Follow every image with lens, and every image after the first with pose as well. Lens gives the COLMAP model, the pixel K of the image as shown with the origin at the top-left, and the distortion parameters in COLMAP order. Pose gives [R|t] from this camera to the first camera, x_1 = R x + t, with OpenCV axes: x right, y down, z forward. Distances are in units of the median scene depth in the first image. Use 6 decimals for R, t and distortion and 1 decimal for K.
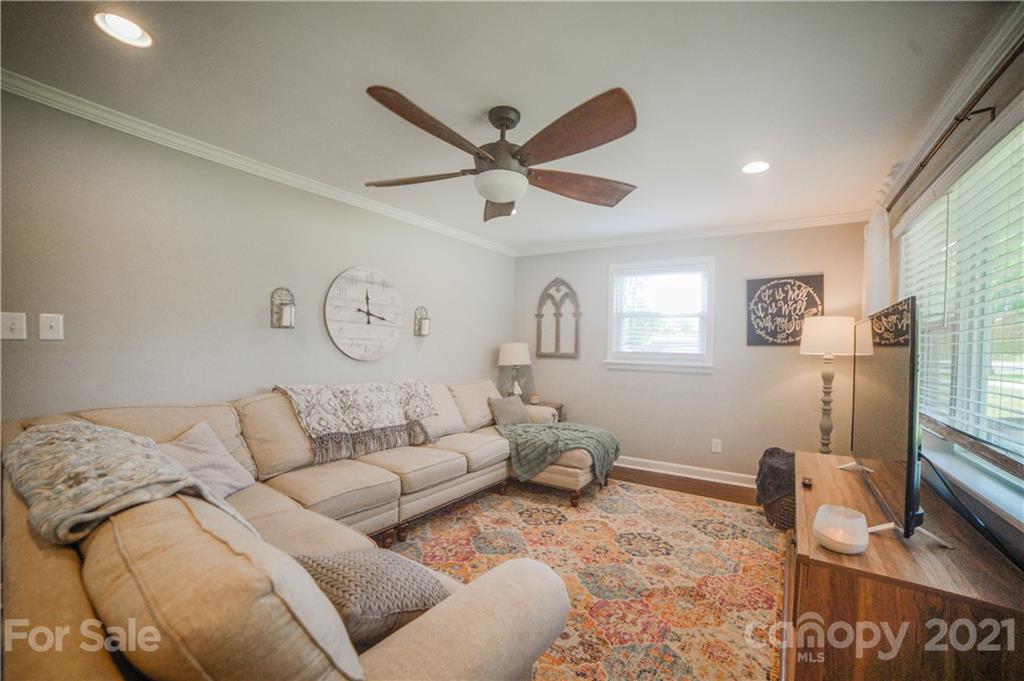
lens RADIAL K [[425.3, 0, 512.6], [0, 425.3, 345.9], [0, 0, 1]] dist [-0.094570, 0.040467]
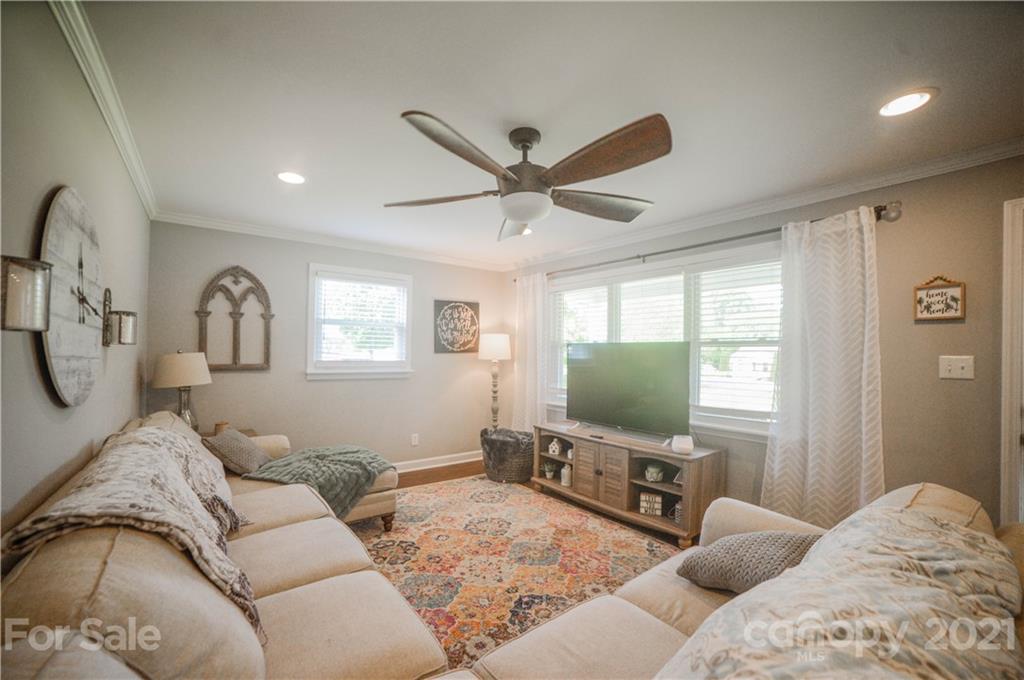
lens RADIAL K [[412.6, 0, 509.4], [0, 412.6, 352.5], [0, 0, 1]] dist [-0.104699, 0.035434]
pose [[0.321530, -0.017671, 0.946734, -0.653424], [-0.004962, 0.999781, 0.020346, -0.036357], [-0.946886, -0.011240, 0.321372, 0.500547]]
